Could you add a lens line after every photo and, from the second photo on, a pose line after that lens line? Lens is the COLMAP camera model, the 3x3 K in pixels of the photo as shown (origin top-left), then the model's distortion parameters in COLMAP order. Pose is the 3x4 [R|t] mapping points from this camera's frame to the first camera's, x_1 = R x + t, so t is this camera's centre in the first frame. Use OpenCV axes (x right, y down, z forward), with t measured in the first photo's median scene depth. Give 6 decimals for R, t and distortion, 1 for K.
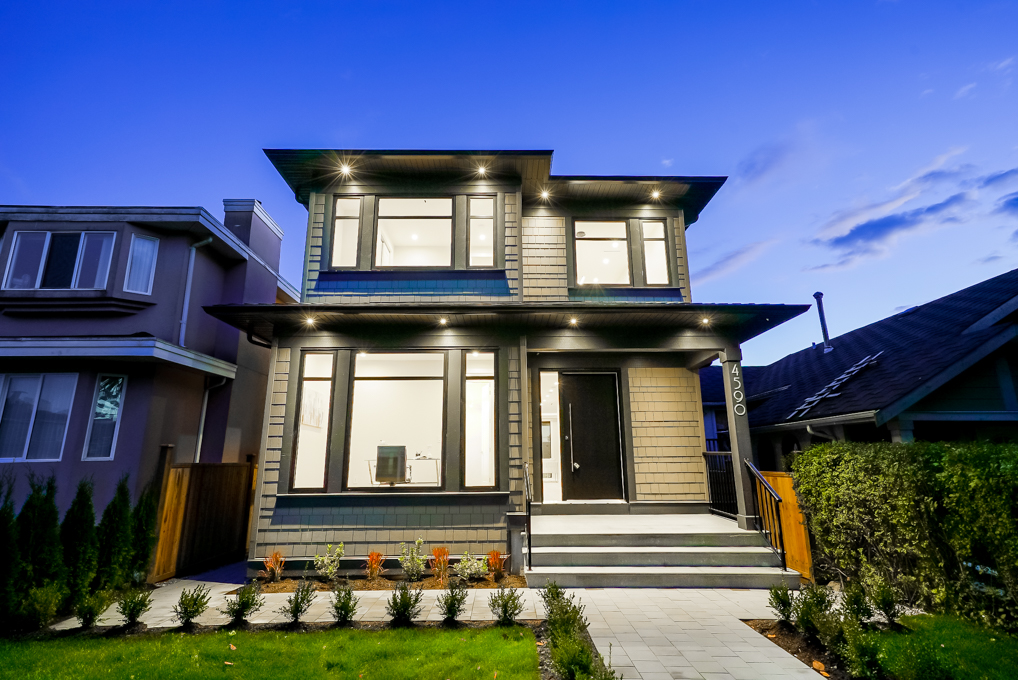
lens RADIAL K [[506.2, 0, 509.0], [0, 506.2, 340.0], [0, 0, 1]] dist [0.017373, 0.001086]
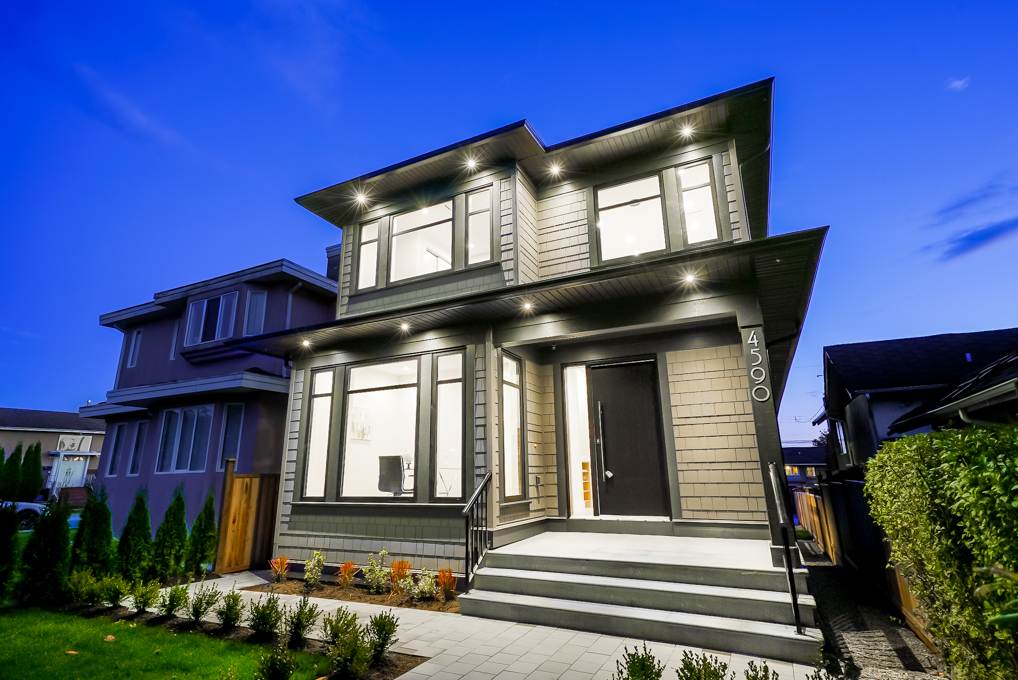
lens RADIAL K [[506.2, 0, 509.0], [0, 506.2, 340.0], [0, 0, 1]] dist [0.017373, 0.001086]
pose [[0.887715, -0.123544, -0.443507, 0.443934], [0.115819, 0.992269, -0.044586, 0.051196], [0.445587, -0.011787, 0.895161, 0.199472]]
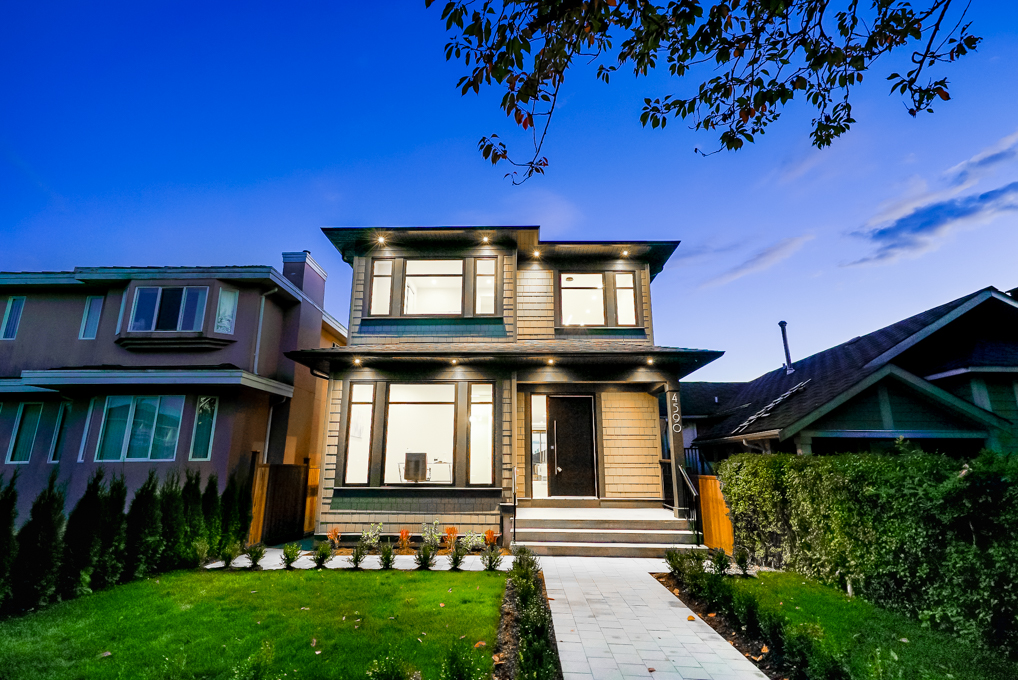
lens RADIAL K [[506.3, 0, 509.0], [0, 506.3, 340.0], [0, 0, 1]] dist [0.004525, 0.000404]
pose [[0.999267, 0.001510, -0.038248, 0.063035], [-0.001818, 0.999966, -0.008019, -0.077347], [0.038234, 0.008083, 0.999236, -0.321173]]
